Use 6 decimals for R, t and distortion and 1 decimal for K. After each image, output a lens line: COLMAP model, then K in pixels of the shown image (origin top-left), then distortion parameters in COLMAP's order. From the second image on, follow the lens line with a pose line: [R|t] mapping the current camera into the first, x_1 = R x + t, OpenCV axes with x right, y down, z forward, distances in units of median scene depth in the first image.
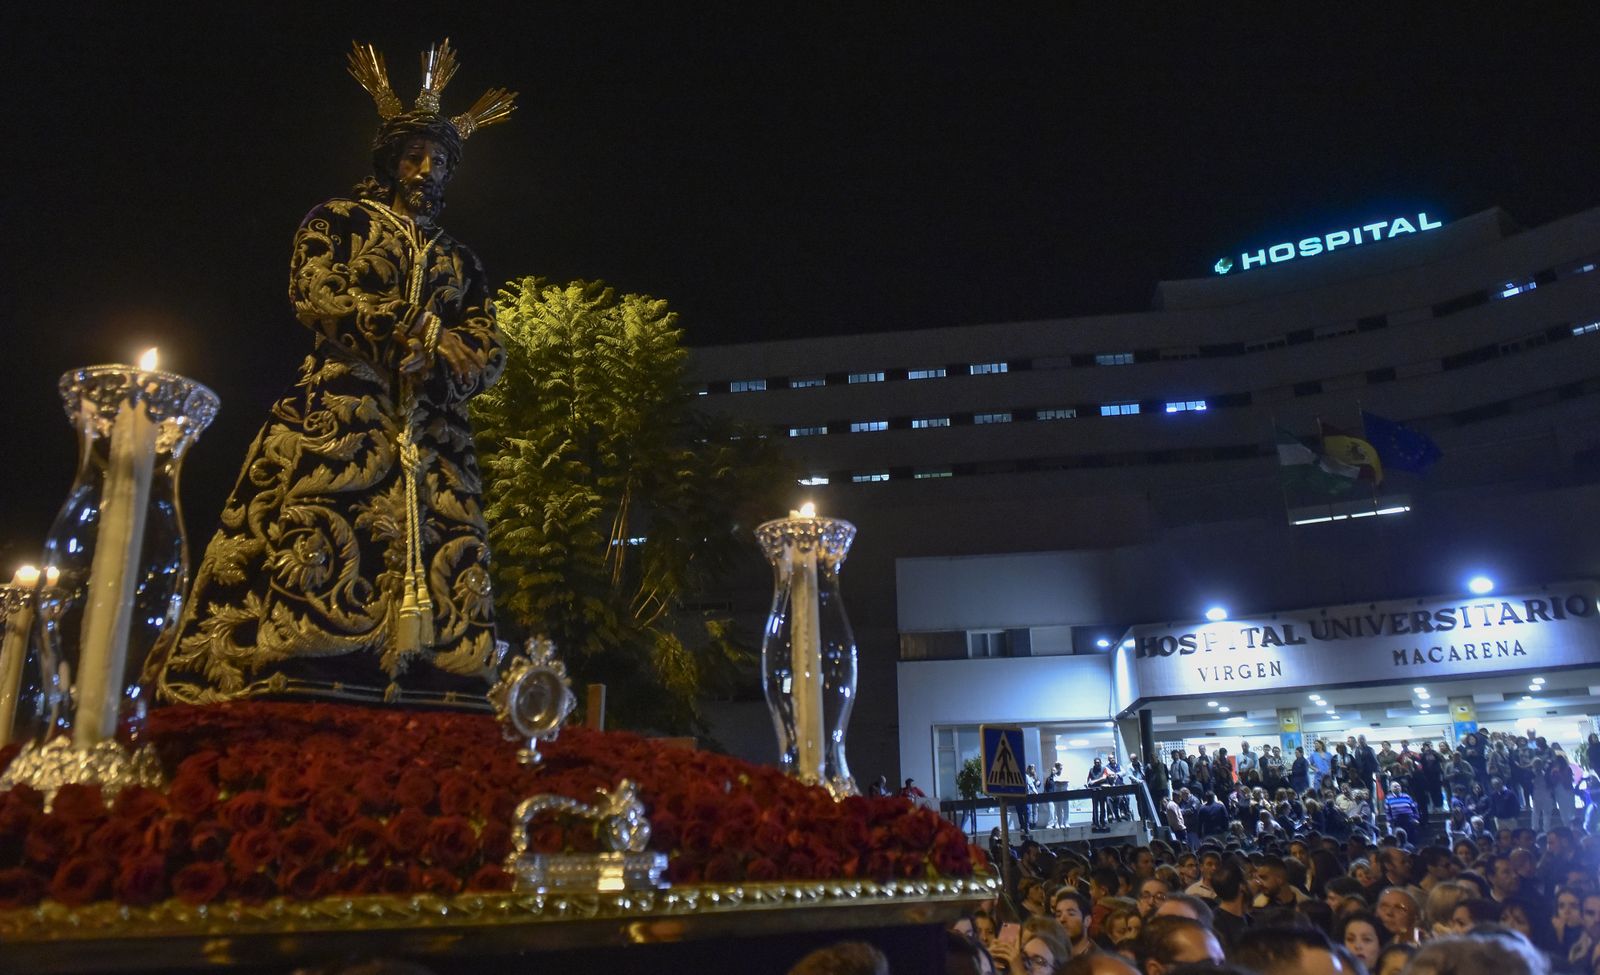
lens RADIAL K [[1156.0, 0, 783.9], [0, 1156.0, 499.3], [0, 0, 1]] dist [-0.029117, -0.025090]
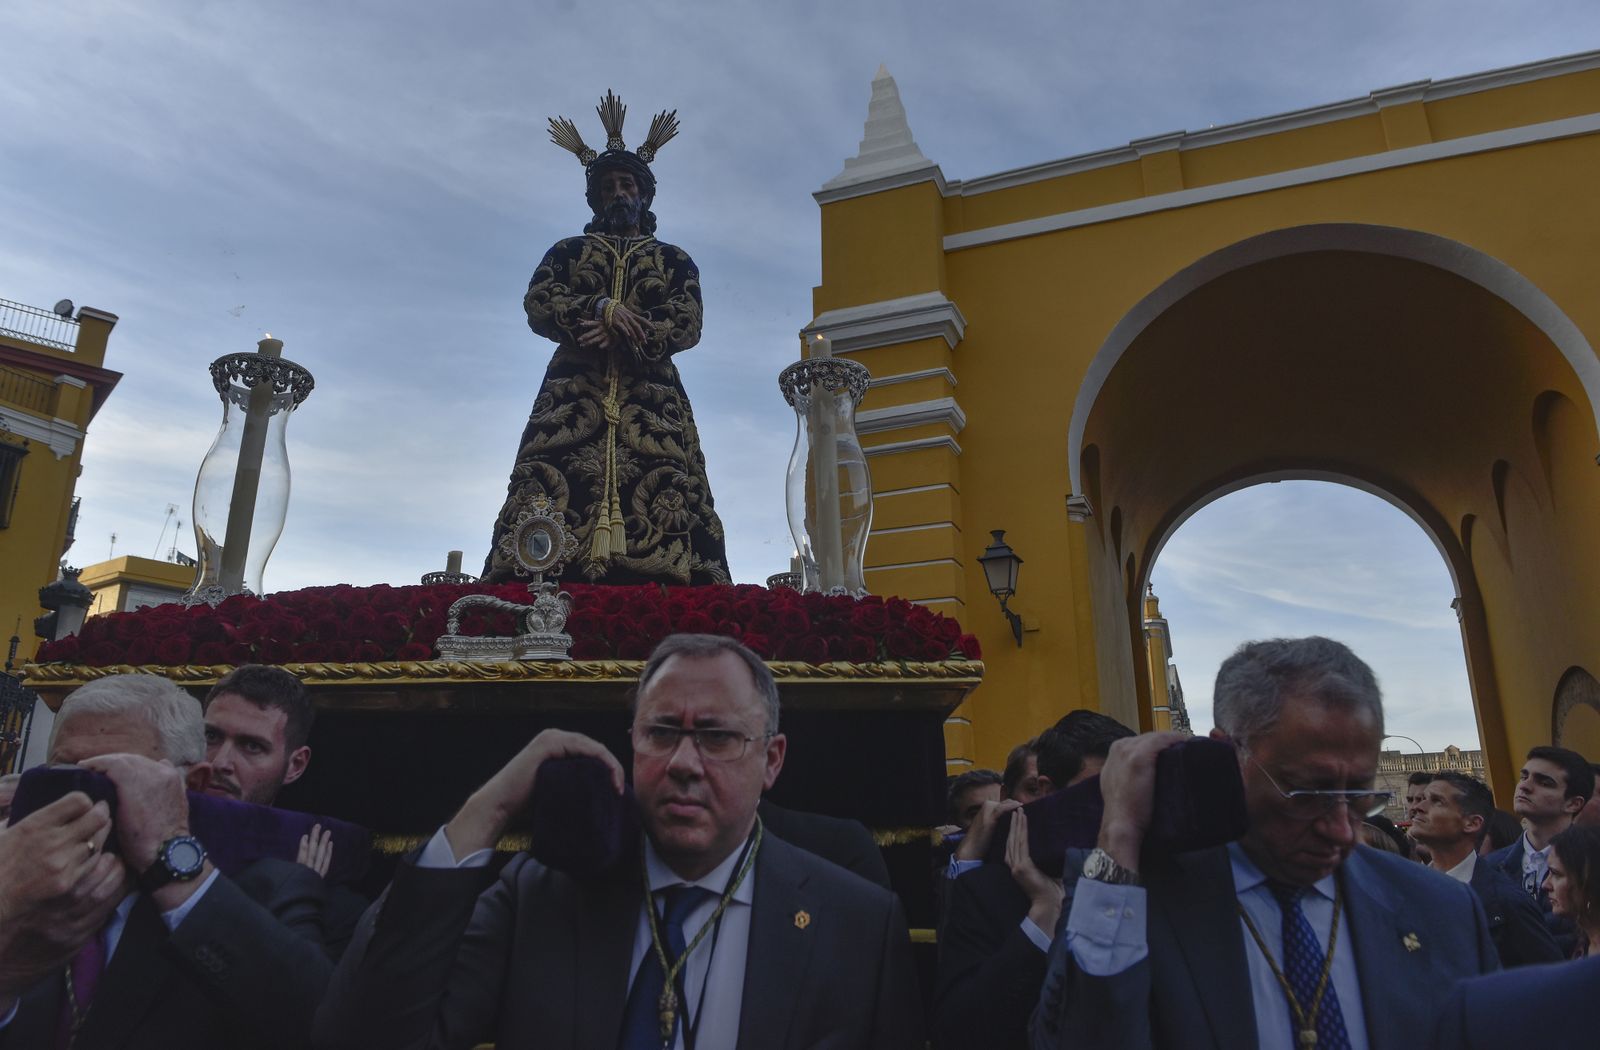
lens RADIAL K [[1109.6, 0, 814.8], [0, 1109.6, 516.2], [0, 0, 1]] dist [-0.056486, 0.008575]
pose [[0.811997, -0.195299, -0.550017, 0.494860], [0.176927, 0.980379, -0.086911, 0.217040], [0.556199, -0.026741, 0.830619, 0.124915]]
